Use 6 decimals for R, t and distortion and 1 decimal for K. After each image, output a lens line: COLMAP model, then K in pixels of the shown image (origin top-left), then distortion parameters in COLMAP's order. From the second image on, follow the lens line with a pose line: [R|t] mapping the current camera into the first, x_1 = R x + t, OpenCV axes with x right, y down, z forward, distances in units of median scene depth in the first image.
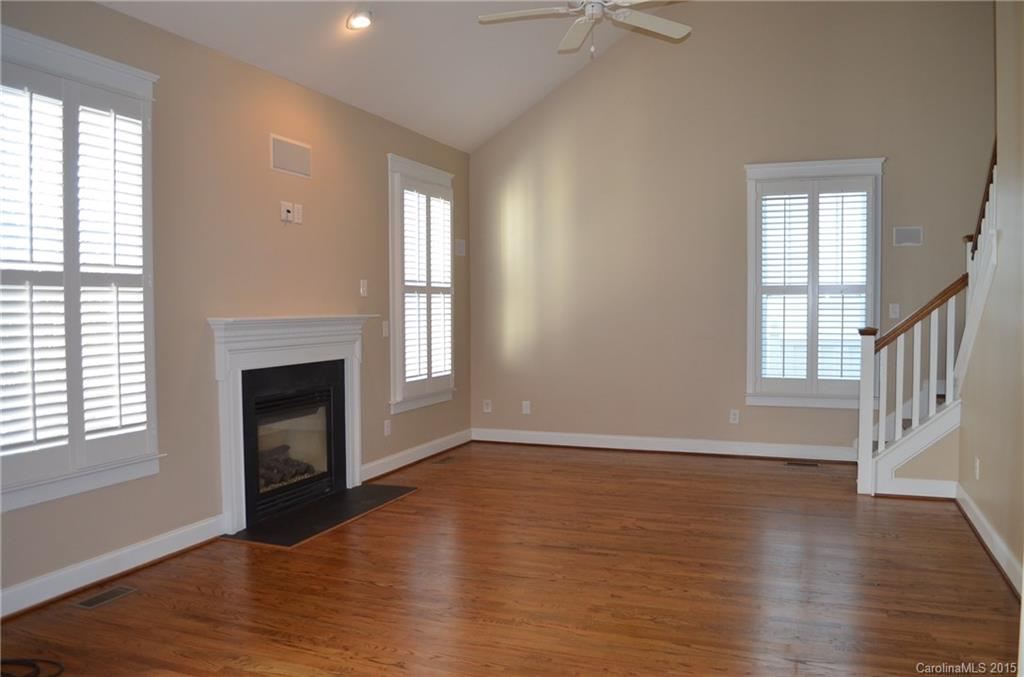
lens RADIAL K [[804.1, 0, 514.1], [0, 804.1, 339.5], [0, 0, 1]] dist [-0.080681, 0.006056]
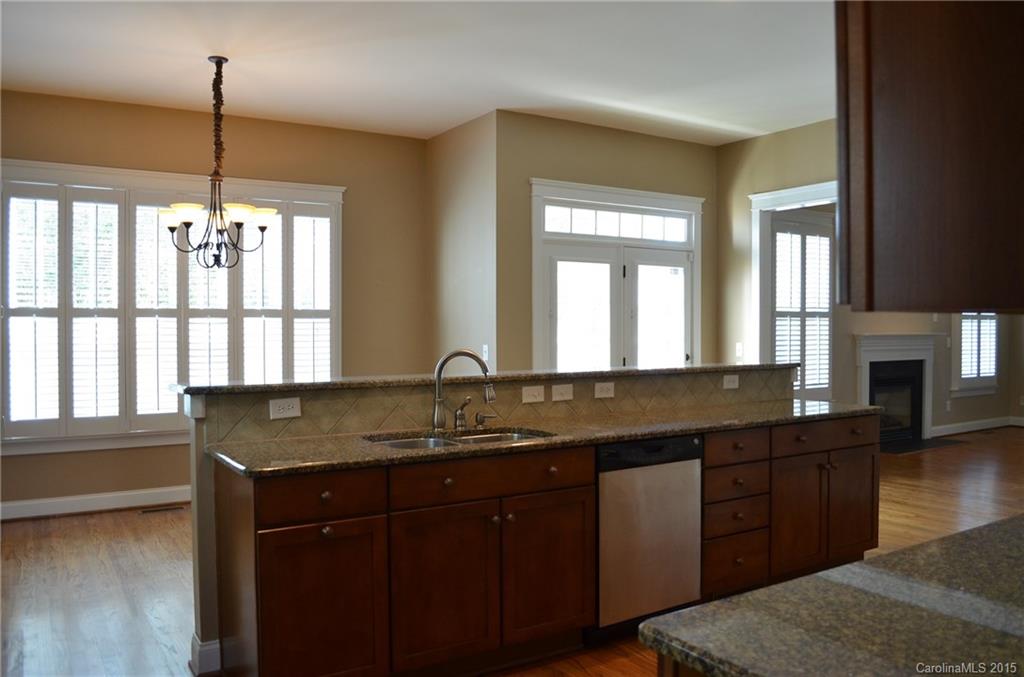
lens RADIAL K [[804.1, 0, 513.4], [0, 804.1, 338.6], [0, 0, 1]] dist [-0.080681, 0.006056]
pose [[0.805369, 0.009539, -0.592697, 0.075434], [-0.026935, 0.999427, -0.020514, 0.040310], [0.592162, 0.032485, 0.805164, -0.885432]]
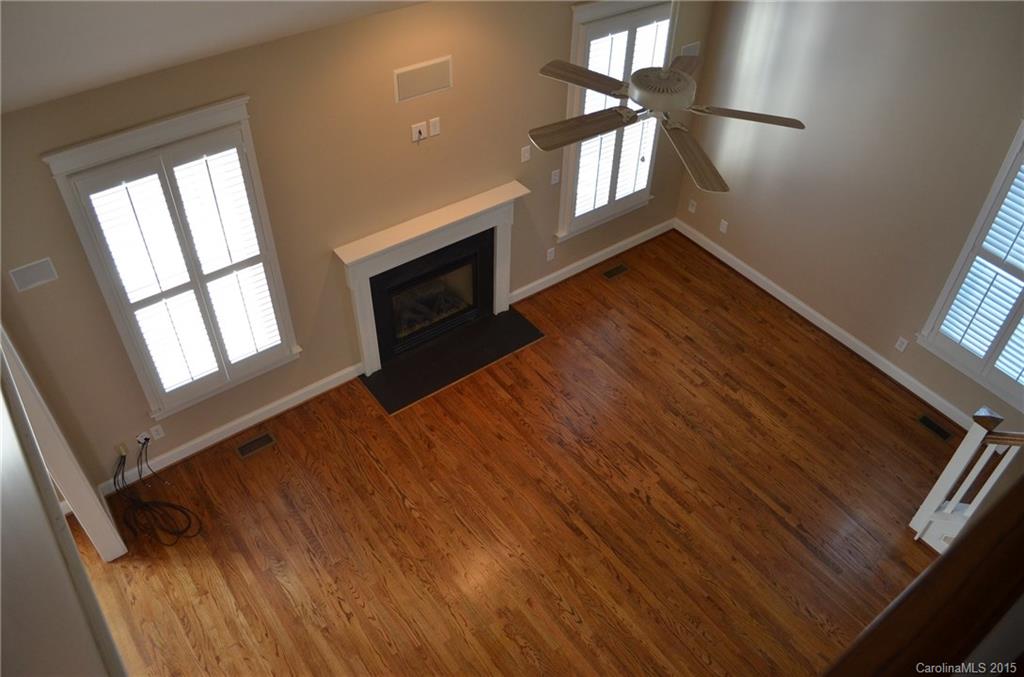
lens RADIAL K [[804.1, 0, 516.8], [0, 804.1, 335.2], [0, 0, 1]] dist [-0.080681, 0.006056]
pose [[0.847578, 0.381424, -0.368955, 0.305244], [-0.049375, 0.748927, 0.660810, -0.645574], [0.528369, -0.541871, 0.653607, 0.233409]]
